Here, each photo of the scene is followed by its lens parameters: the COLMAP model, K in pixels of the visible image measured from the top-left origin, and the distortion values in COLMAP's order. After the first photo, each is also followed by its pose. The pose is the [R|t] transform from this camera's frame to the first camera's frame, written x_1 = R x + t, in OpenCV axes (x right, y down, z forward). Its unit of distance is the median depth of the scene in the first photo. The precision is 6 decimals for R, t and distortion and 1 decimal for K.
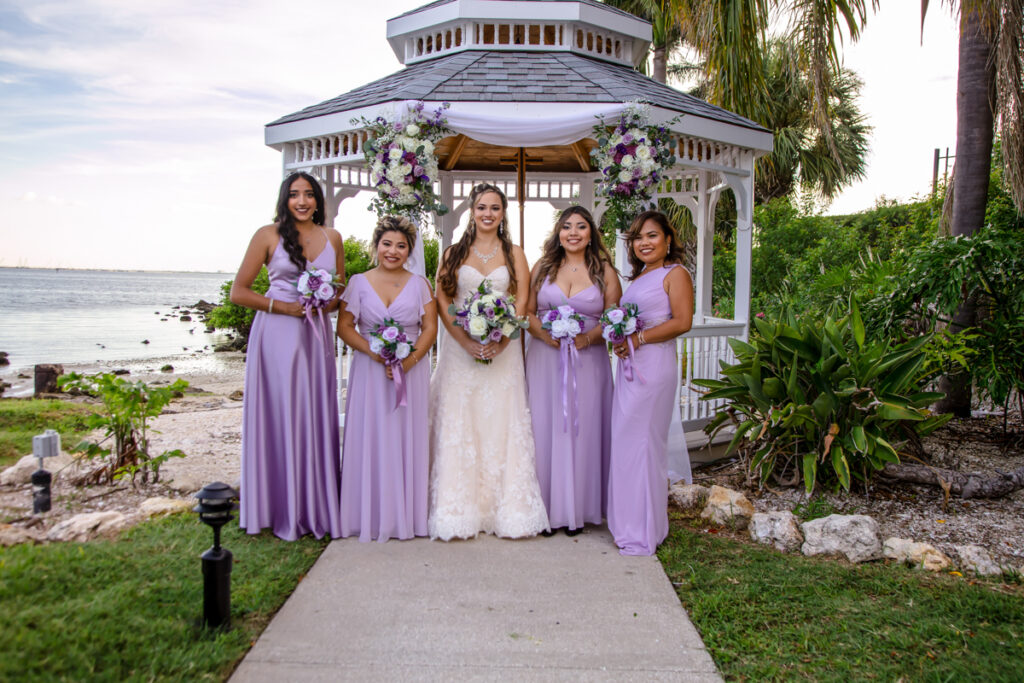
lens RADIAL K [[955.1, 0, 516.5], [0, 955.1, 348.0], [0, 0, 1]] dist [0.017064, 0.006761]
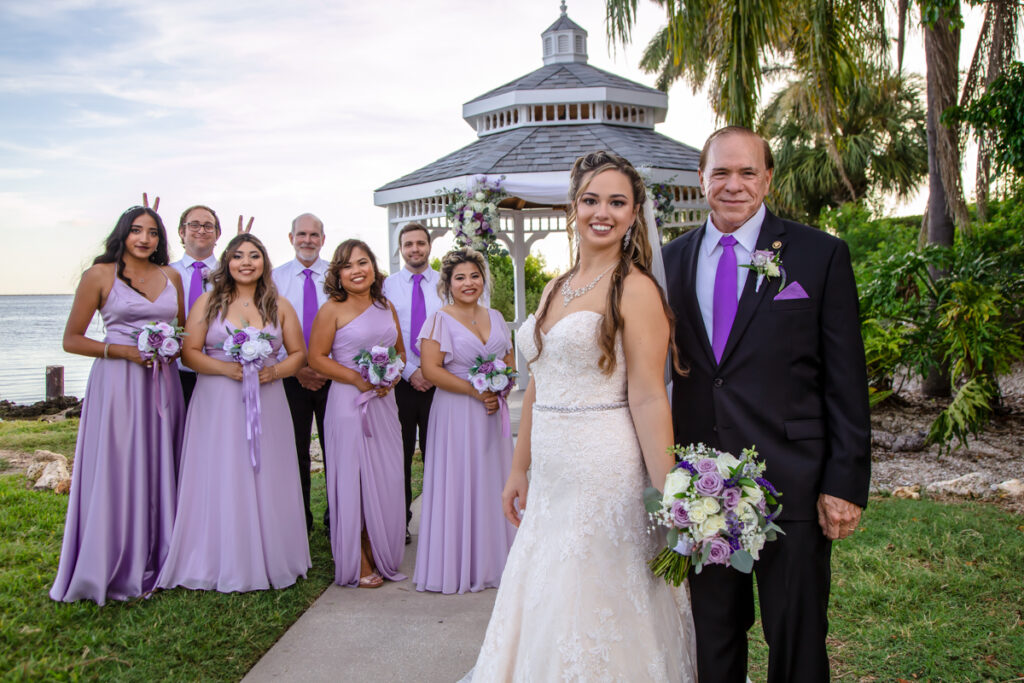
lens RADIAL K [[955.1, 0, 516.5], [0, 955.1, 348.0], [0, 0, 1]] dist [0.017064, 0.006761]
pose [[0.993895, -0.033595, -0.105095, 0.077757], [0.032596, 0.999406, -0.011206, 0.007945], [0.105409, 0.007712, 0.994399, -0.349229]]
